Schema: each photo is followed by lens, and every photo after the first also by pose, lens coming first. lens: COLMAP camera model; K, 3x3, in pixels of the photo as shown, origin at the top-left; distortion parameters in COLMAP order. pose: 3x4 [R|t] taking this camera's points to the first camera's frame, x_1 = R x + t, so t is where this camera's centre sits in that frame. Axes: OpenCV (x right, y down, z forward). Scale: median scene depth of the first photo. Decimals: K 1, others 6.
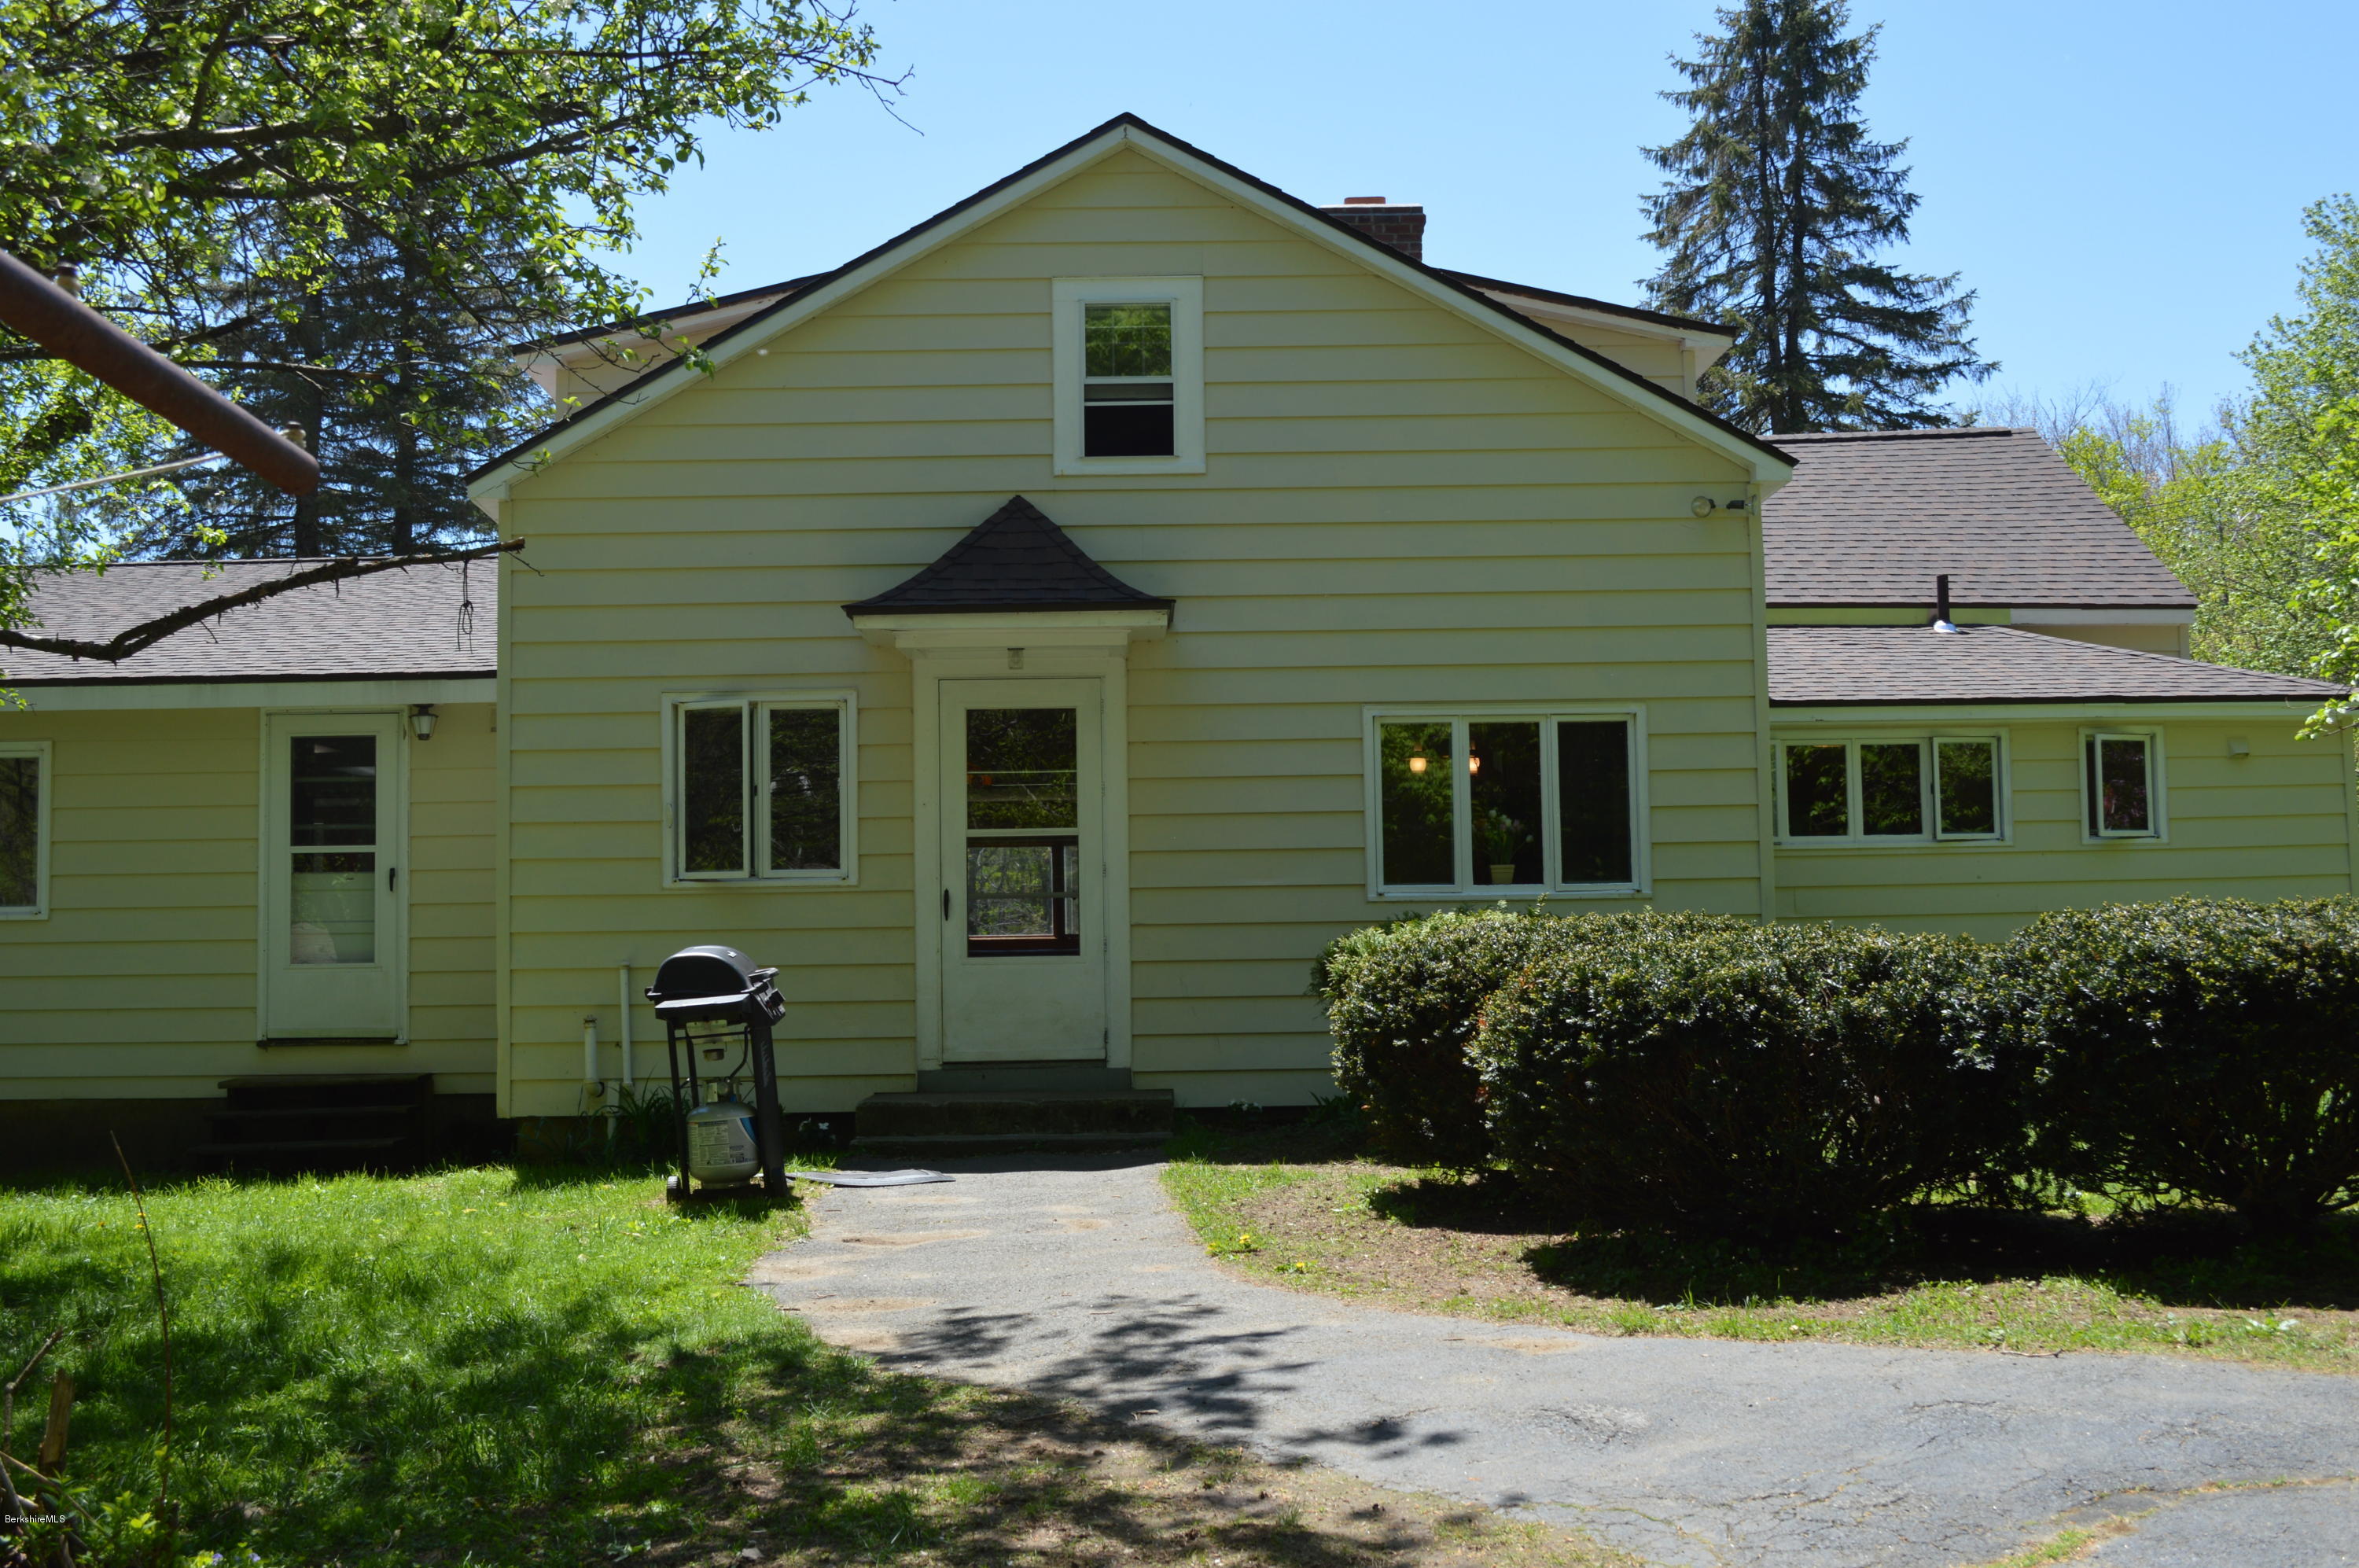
lens RADIAL K [[2434.0, 0, 1179.4], [0, 2434.0, 782.0], [0, 0, 1]] dist [-0.010588, 0.000000]
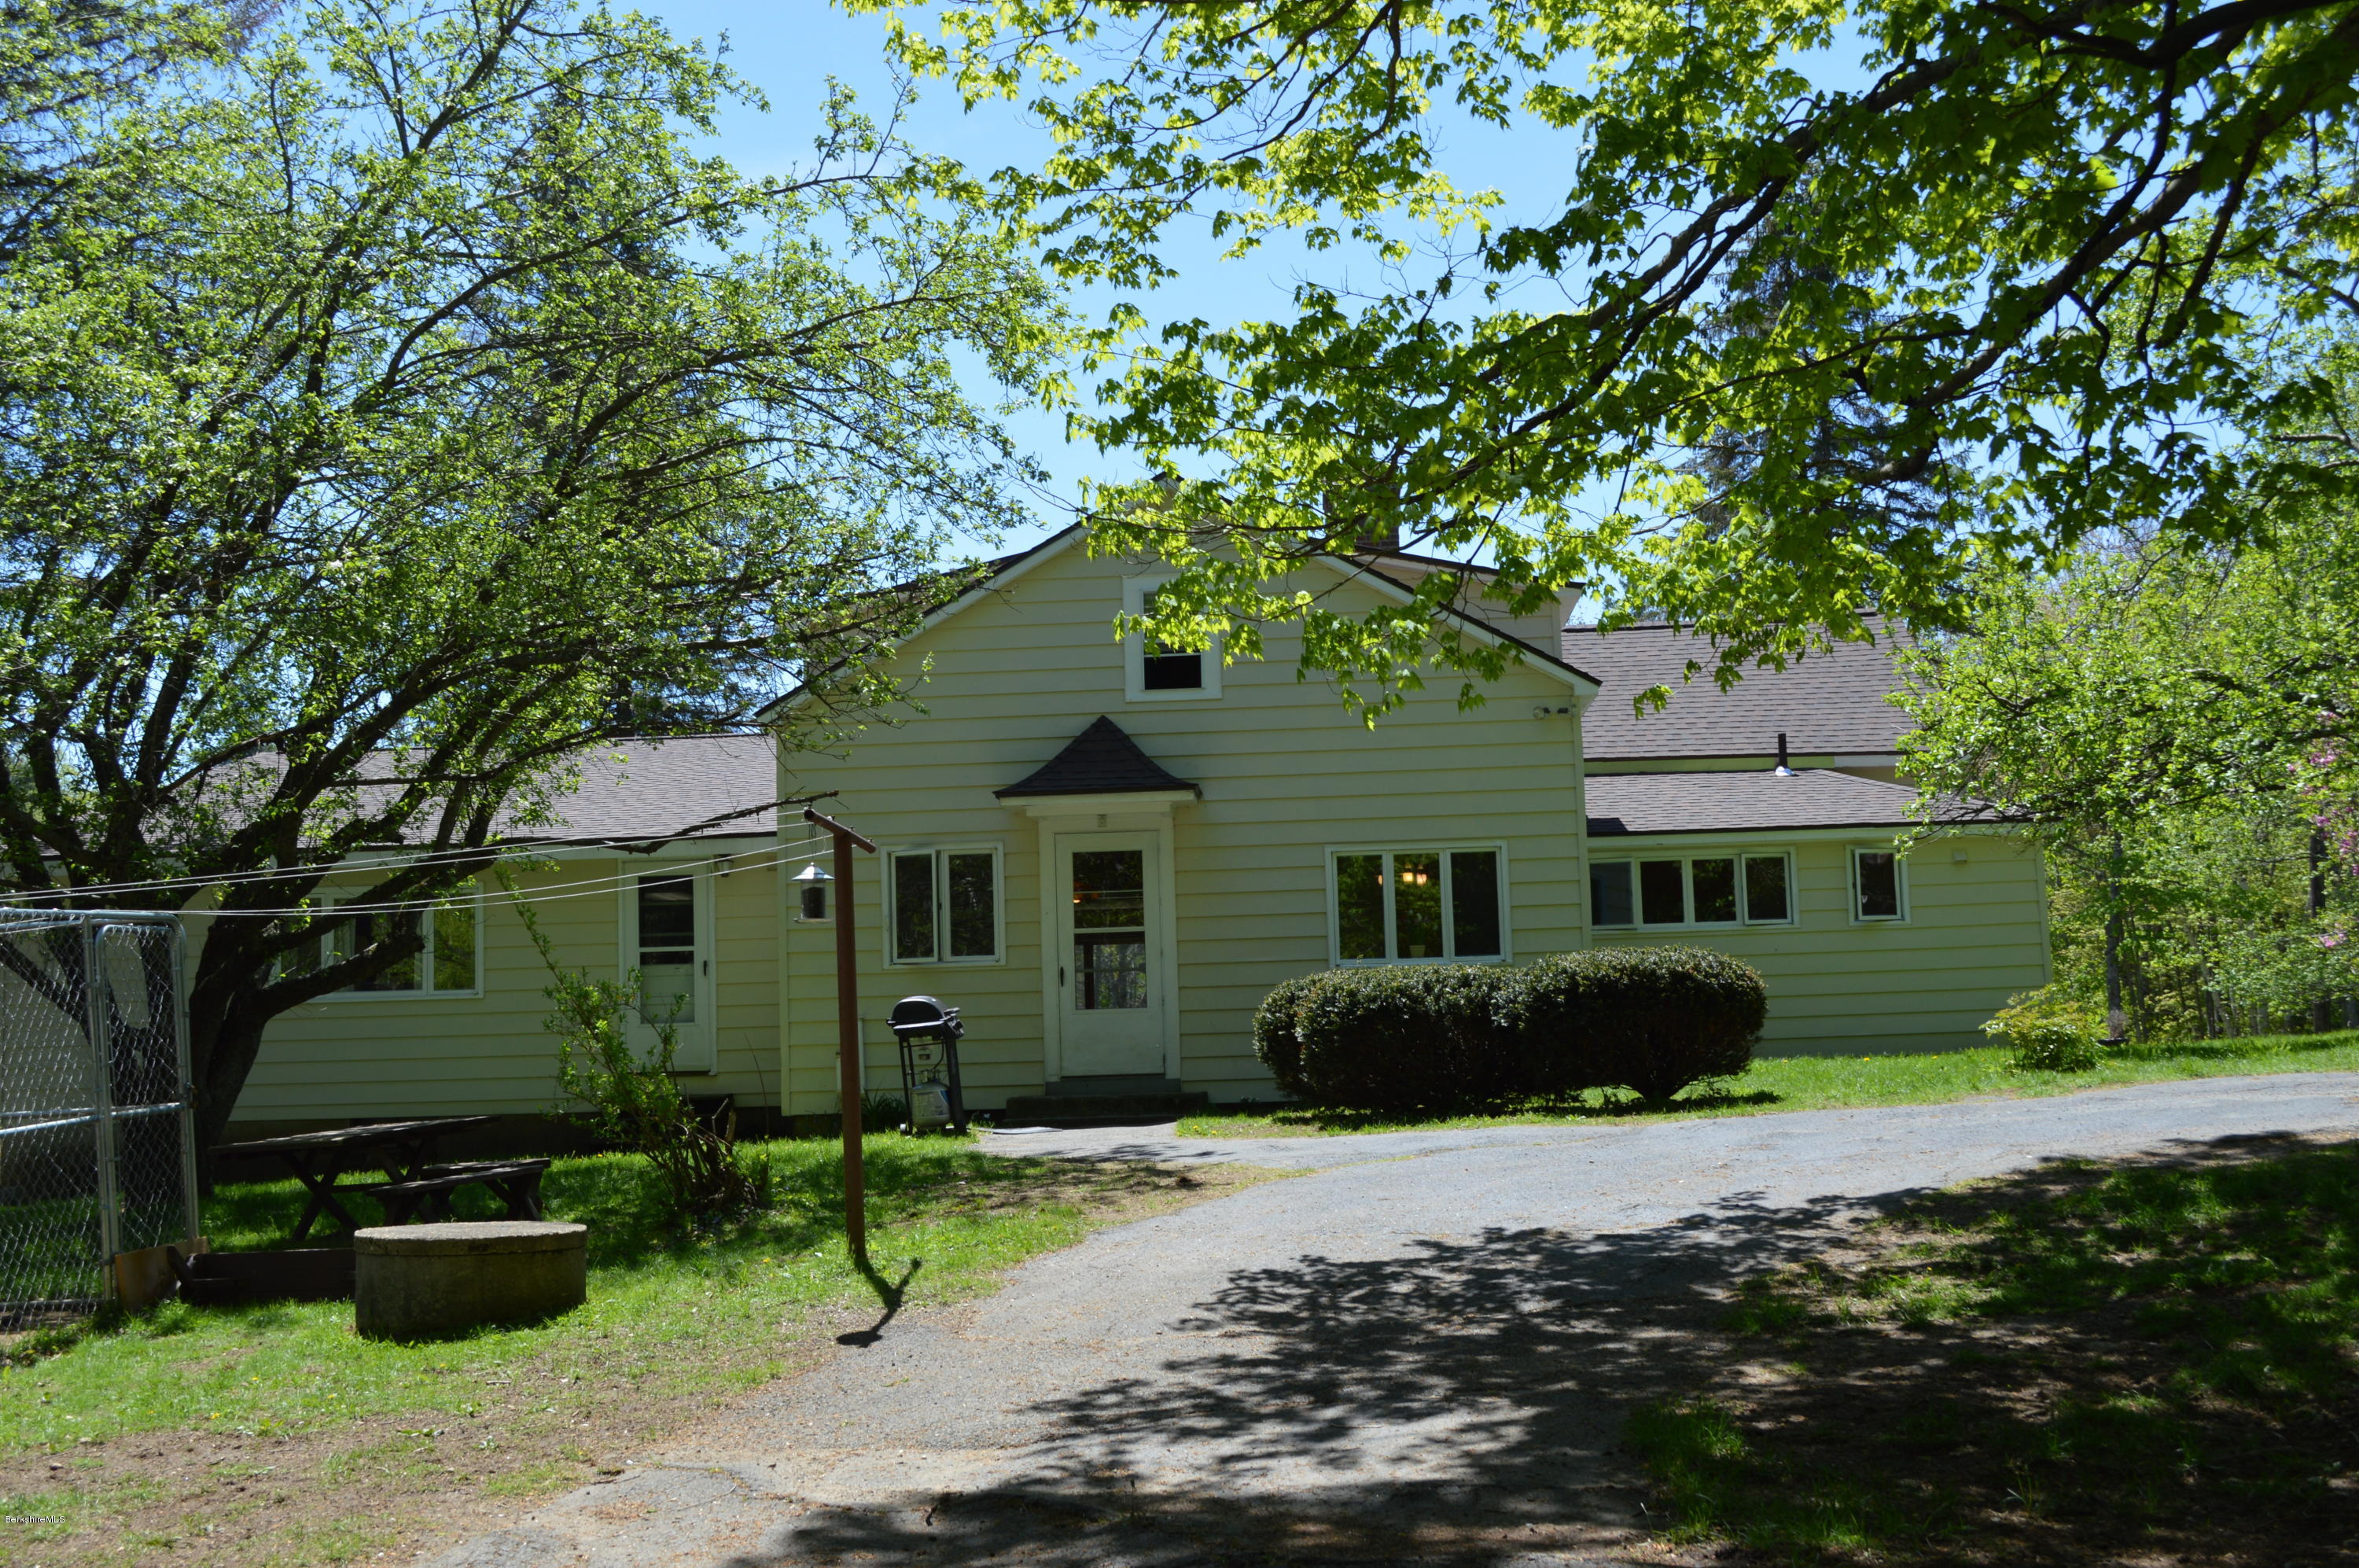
lens RADIAL K [[2648.4, 0, 1179.0], [0, 2648.4, 784.6], [0, 0, 1]] dist [-0.022492, 0.000000]
pose [[0.997204, -0.021496, -0.071568, 0.104779], [0.018839, 0.999116, -0.037590, -0.007926], [0.072313, 0.036136, 0.996727, -0.705552]]
